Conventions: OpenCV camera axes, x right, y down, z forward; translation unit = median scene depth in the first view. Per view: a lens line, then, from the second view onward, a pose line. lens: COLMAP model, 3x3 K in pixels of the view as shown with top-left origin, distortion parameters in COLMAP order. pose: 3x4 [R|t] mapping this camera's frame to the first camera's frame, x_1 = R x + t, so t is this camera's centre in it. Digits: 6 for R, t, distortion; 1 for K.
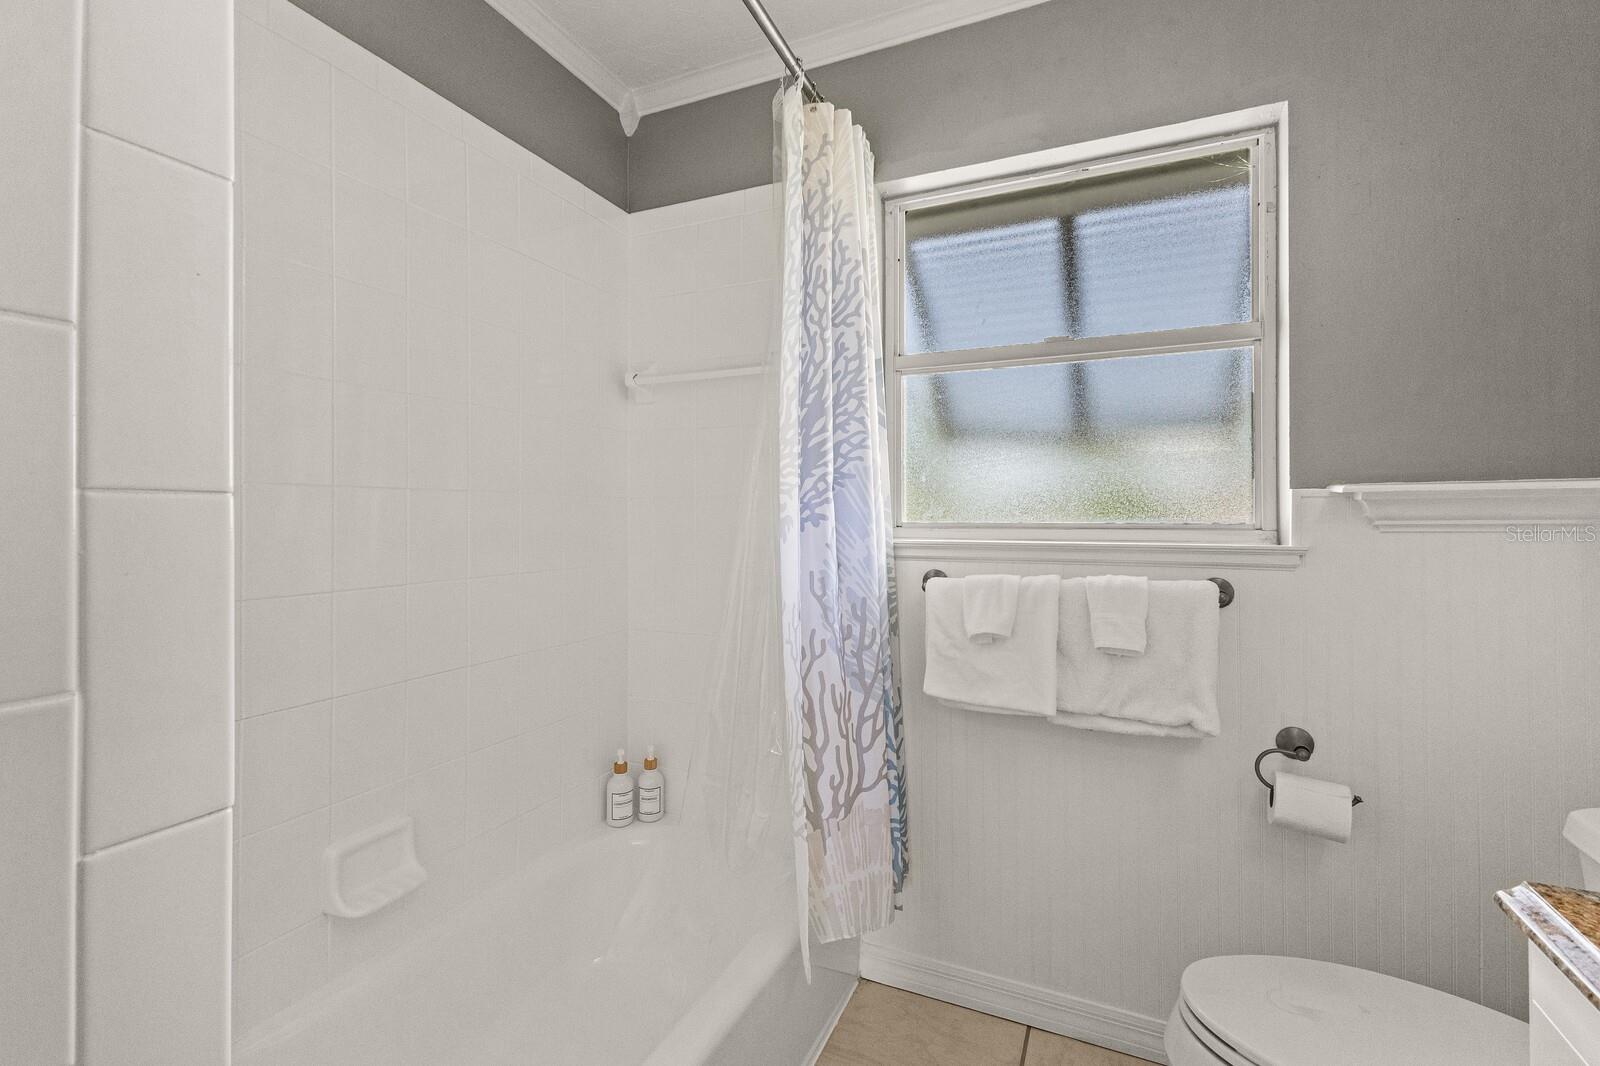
lens RADIAL K [[716.6, 0, 805.5], [0, 716.6, 514.0], [0, 0, 1]] dist [0.002807, -0.000192]
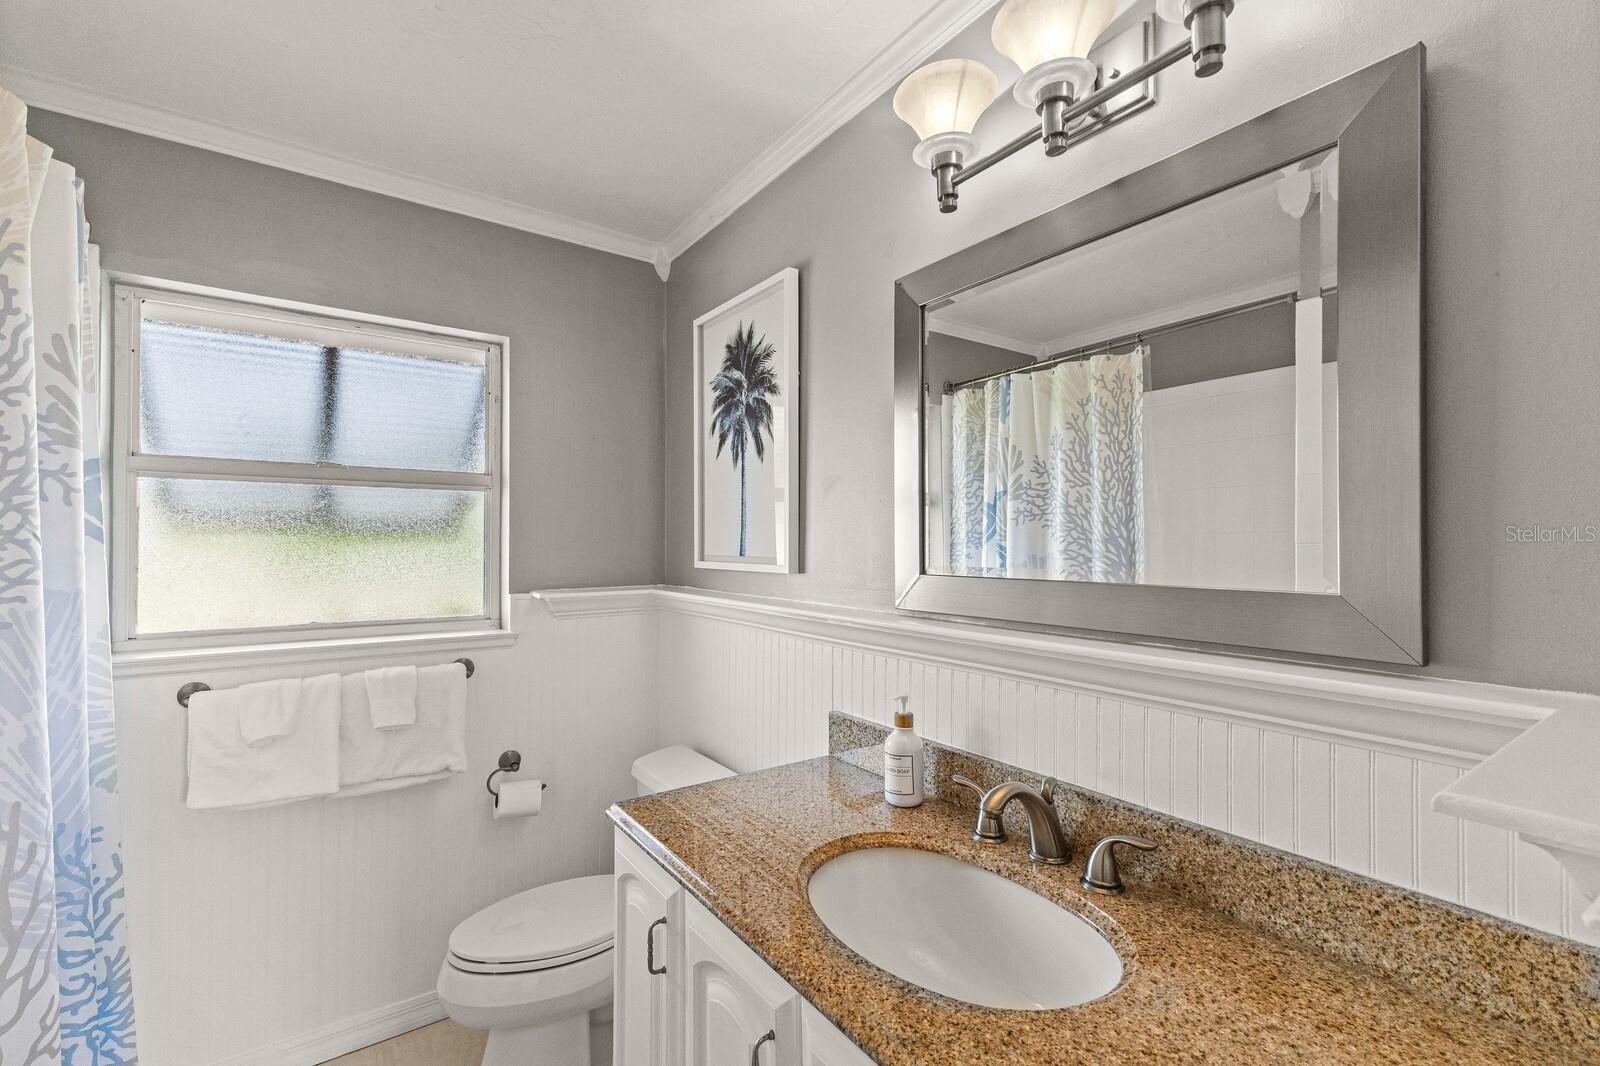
lens RADIAL K [[695.6, 0, 805.0], [0, 695.6, 525.0], [0, 0, 1]] dist [0.012056, -0.000146]
pose [[0.509136, 0.020850, 0.860433, -0.289095], [-0.003183, 0.999745, -0.022342, -0.152204], [-0.860680, 0.008636, 0.509073, -0.305640]]
